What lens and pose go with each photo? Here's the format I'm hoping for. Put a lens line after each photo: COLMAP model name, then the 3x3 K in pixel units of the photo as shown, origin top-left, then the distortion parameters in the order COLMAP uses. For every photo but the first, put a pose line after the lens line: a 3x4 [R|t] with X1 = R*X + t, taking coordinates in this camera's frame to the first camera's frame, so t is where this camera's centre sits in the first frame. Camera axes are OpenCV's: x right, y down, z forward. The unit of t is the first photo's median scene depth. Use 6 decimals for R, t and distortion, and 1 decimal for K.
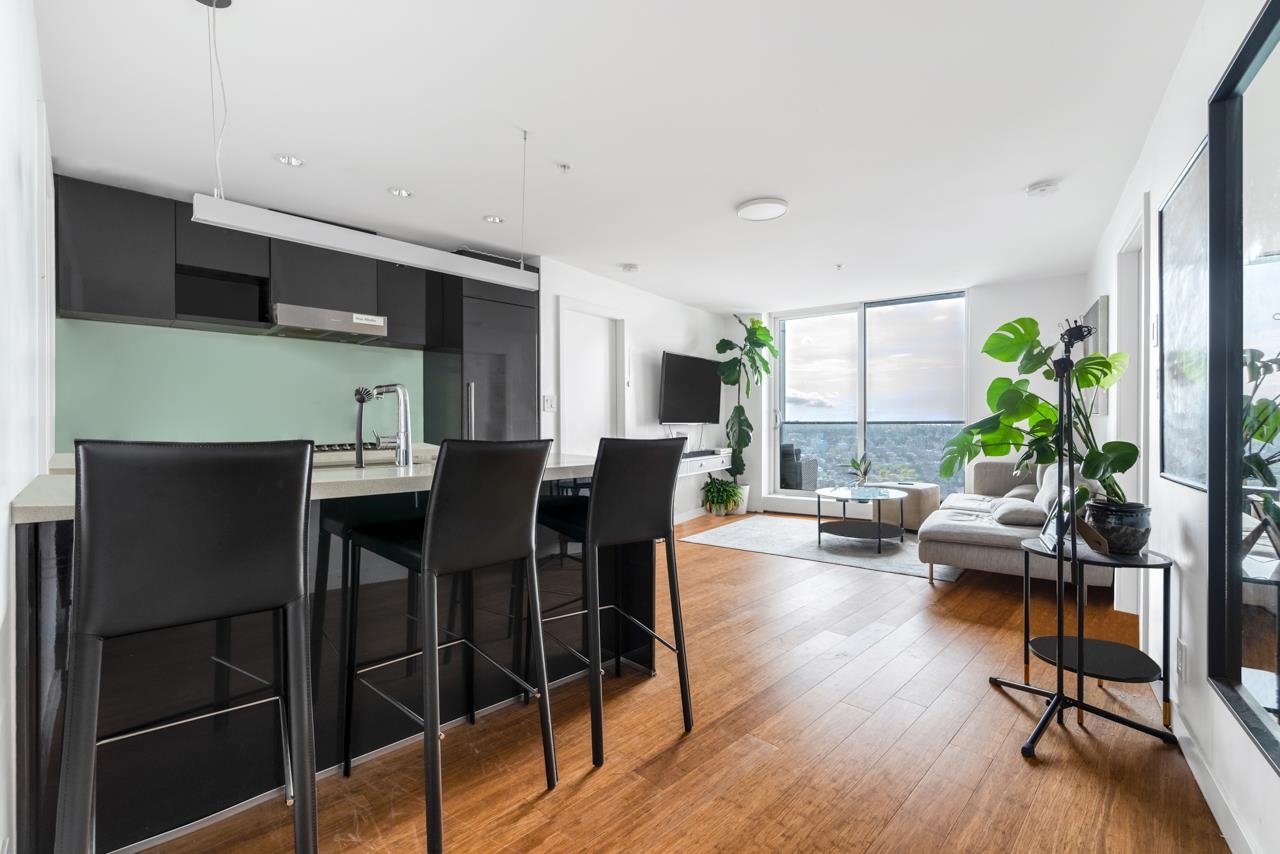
lens RADIAL K [[562.8, 0, 640.0], [0, 562.8, 427.0], [0, 0, 1]] dist [-0.001926, -0.000491]
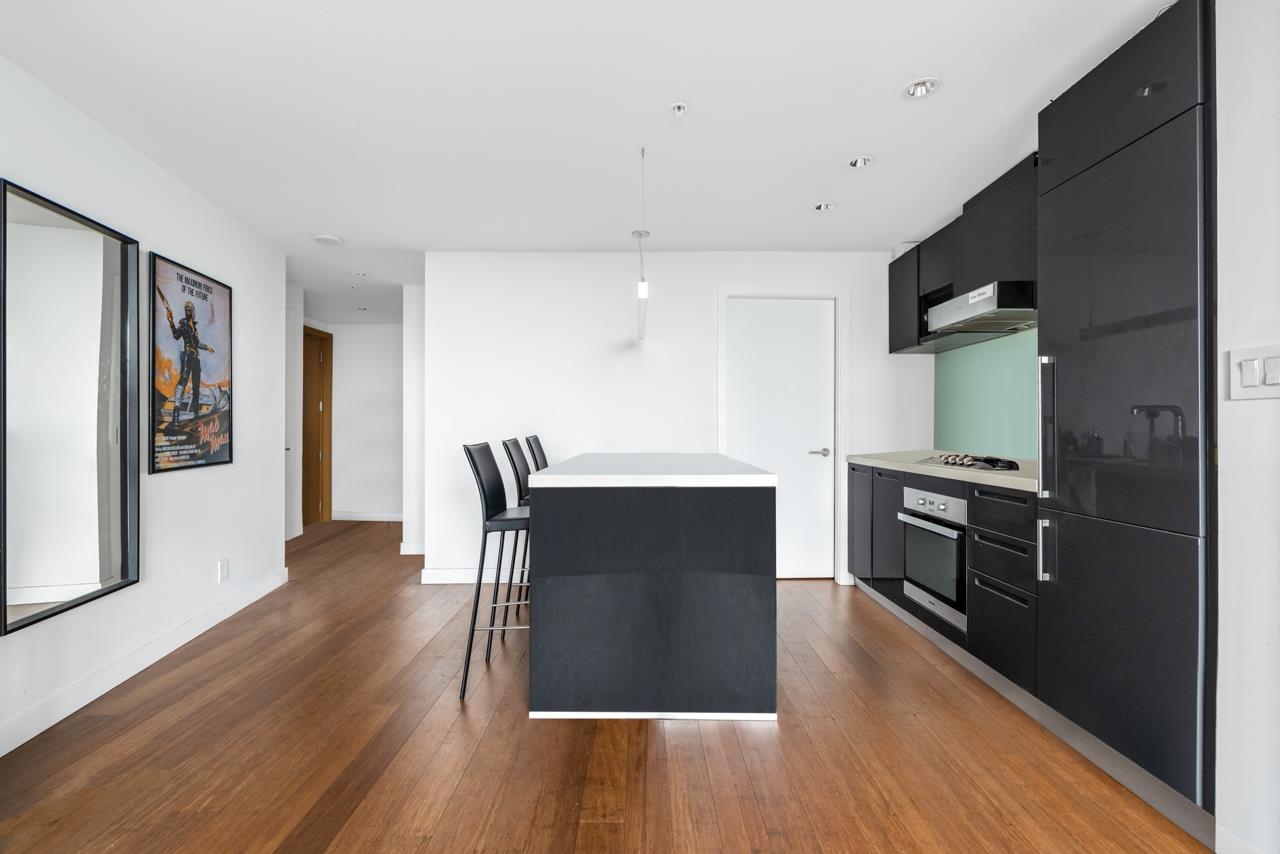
lens RADIAL K [[562.8, 0, 640.0], [0, 562.8, 427.0], [0, 0, 1]] dist [-0.001926, -0.000491]
pose [[-0.714445, 0.000948, -0.699691, 0.203928], [-0.003591, 0.999981, 0.005021, -0.008896], [0.699683, 0.006100, -0.714428, 0.677616]]
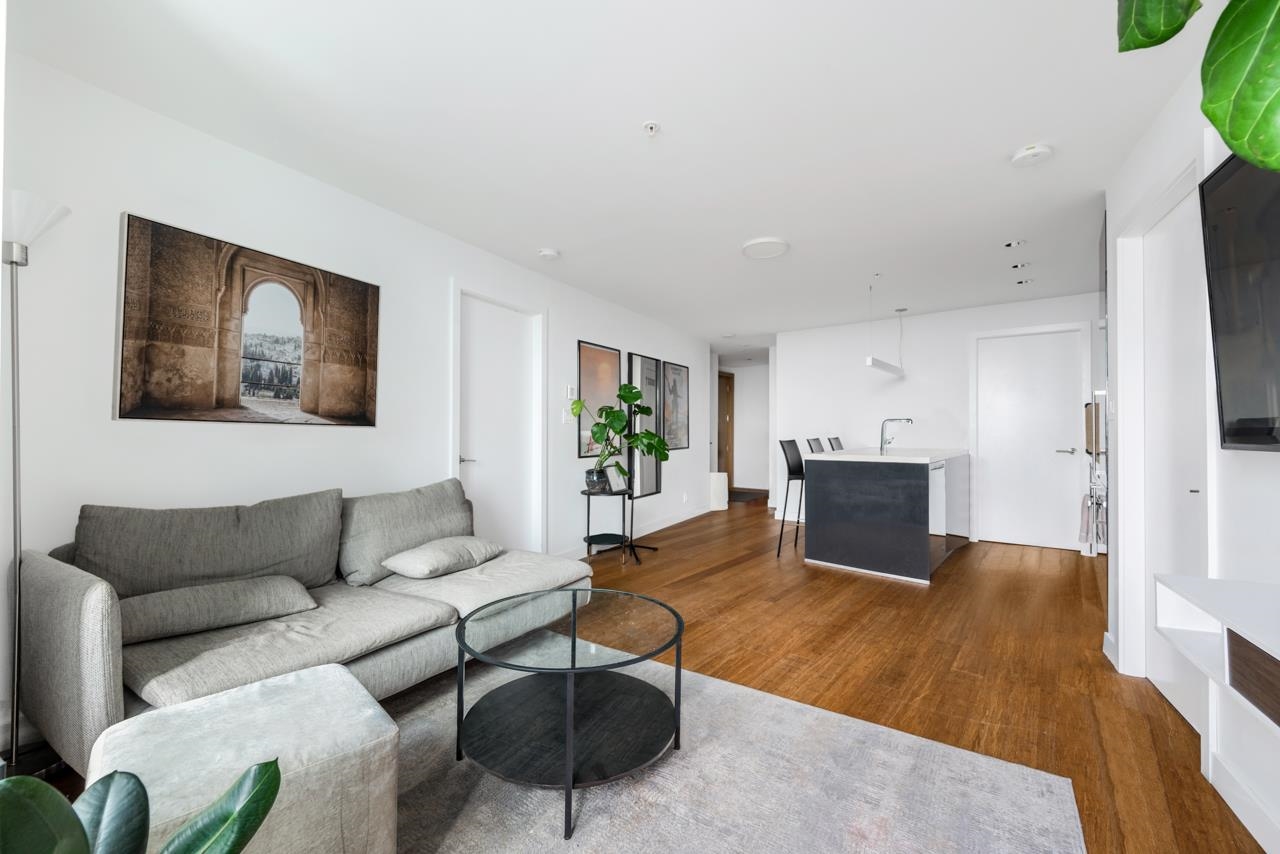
lens RADIAL K [[512.0, 0, 640.0], [0, 512.0, 427.0], [0, 0, 1]] dist [-0.001261, -0.000160]
pose [[-0.996613, 0.001652, -0.082214, 0.291608], [0.001740, 0.999998, -0.001004, -0.013420], [0.082213, -0.001144, -0.996614, 1.055642]]
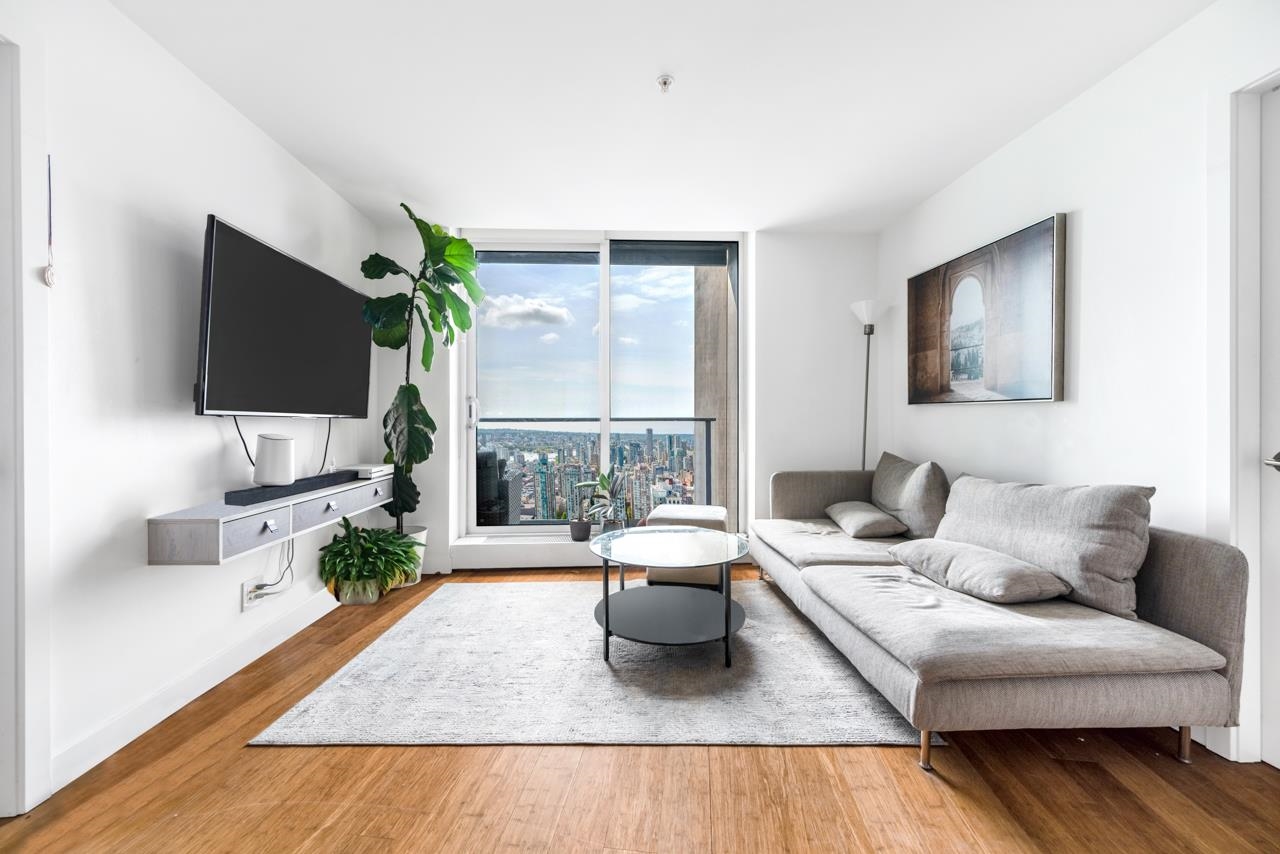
lens RADIAL K [[506.8, 0, 632.5], [0, 506.8, 425.3], [0, 0, 1]] dist [-0.001113, -0.000248]
pose [[0.797798, 0.002745, 0.602919, 0.055843], [0.001763, 0.999975, -0.006885, 0.004407], [-0.602923, 0.006556, 0.797773, 0.494051]]
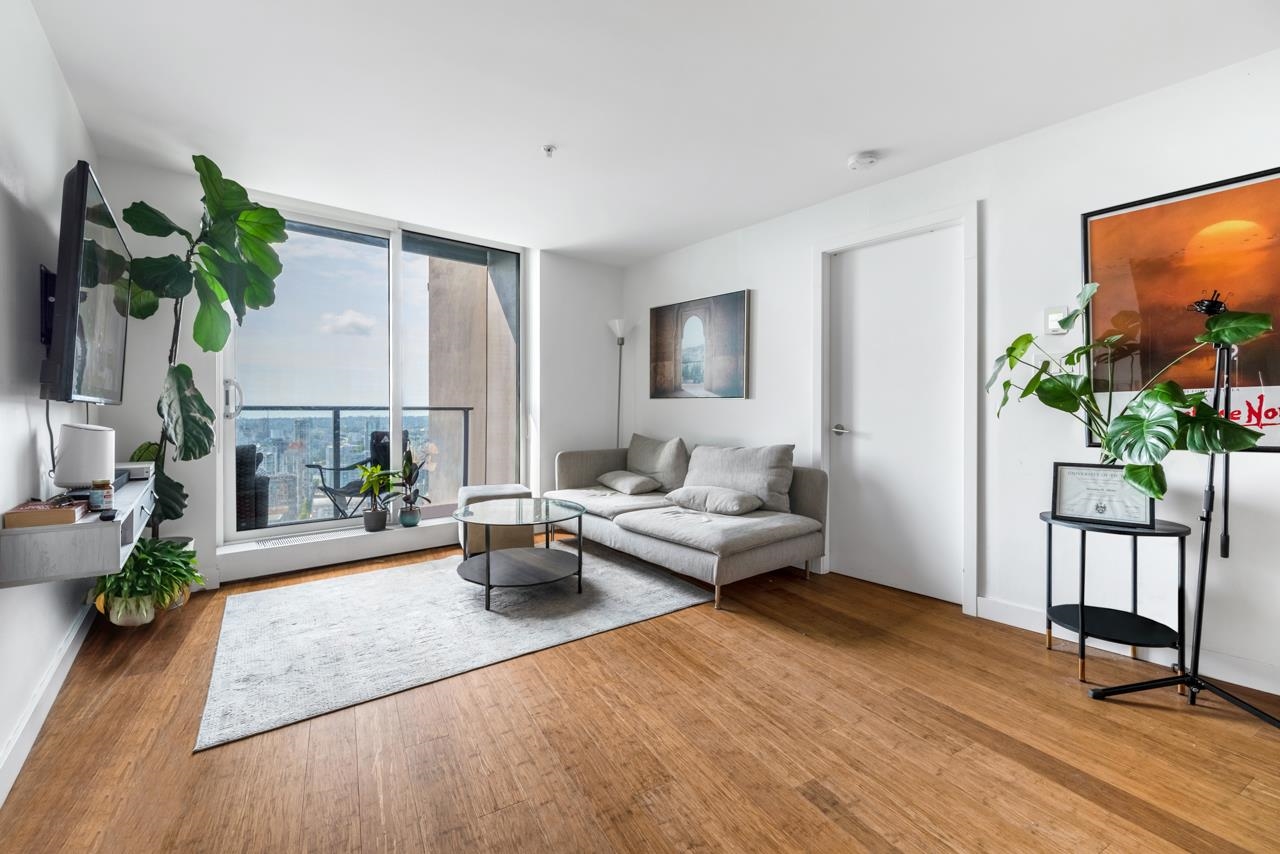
lens RADIAL K [[528.1, 0, 635.5], [0, 528.1, 415.6], [0, 0, 1]] dist [-0.001202, -0.000181]
pose [[0.282491, 0.000304, 0.959270, -0.126575], [0.007519, 0.999969, -0.002531, 0.005999], [-0.959241, 0.007928, 0.282480, 0.543506]]
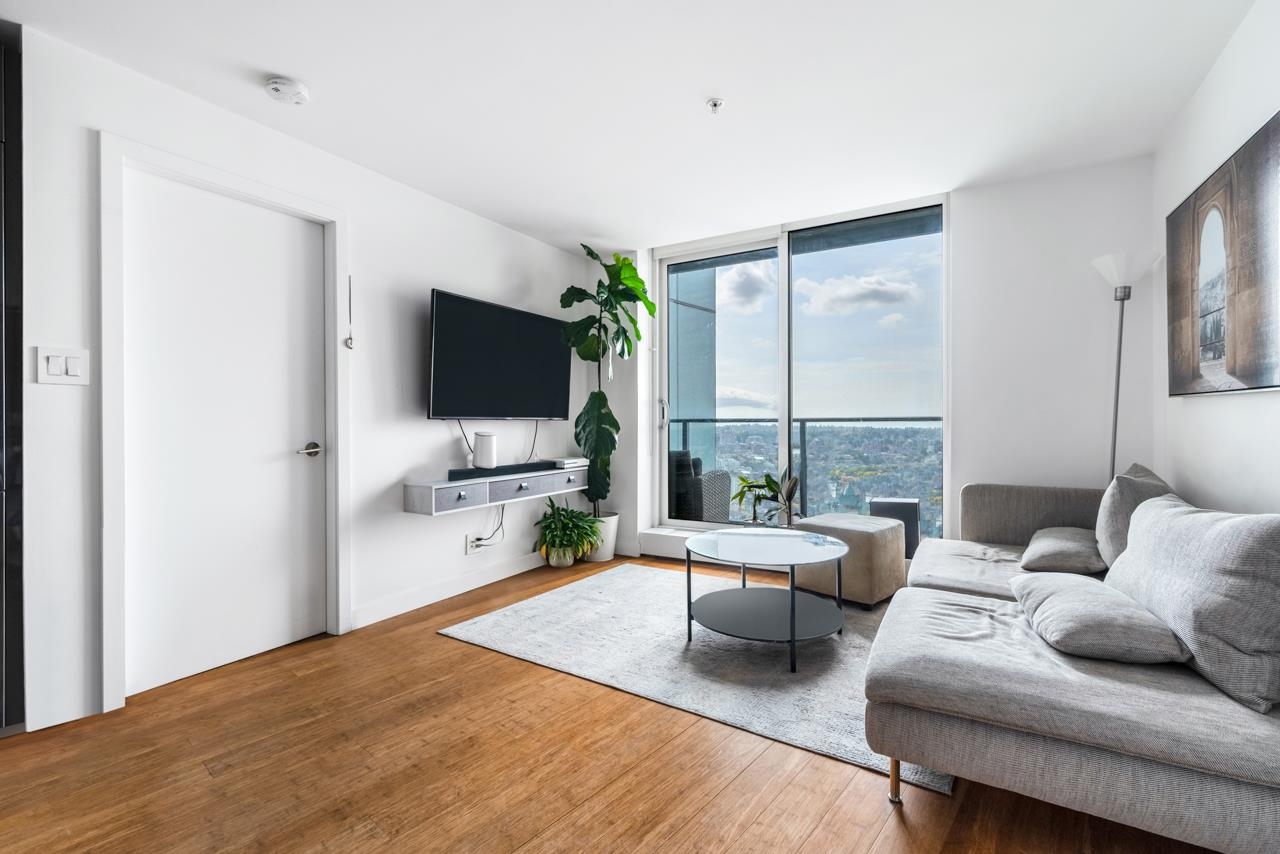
lens RADIAL K [[562.8, 0, 640.0], [0, 562.8, 427.0], [0, 0, 1]] dist [-0.001926, -0.000491]
pose [[0.997863, 0.002684, 0.065281, 0.185036], [-0.002432, 0.999989, -0.003933, 0.004517], [-0.065291, 0.003766, 0.997859, 0.365909]]
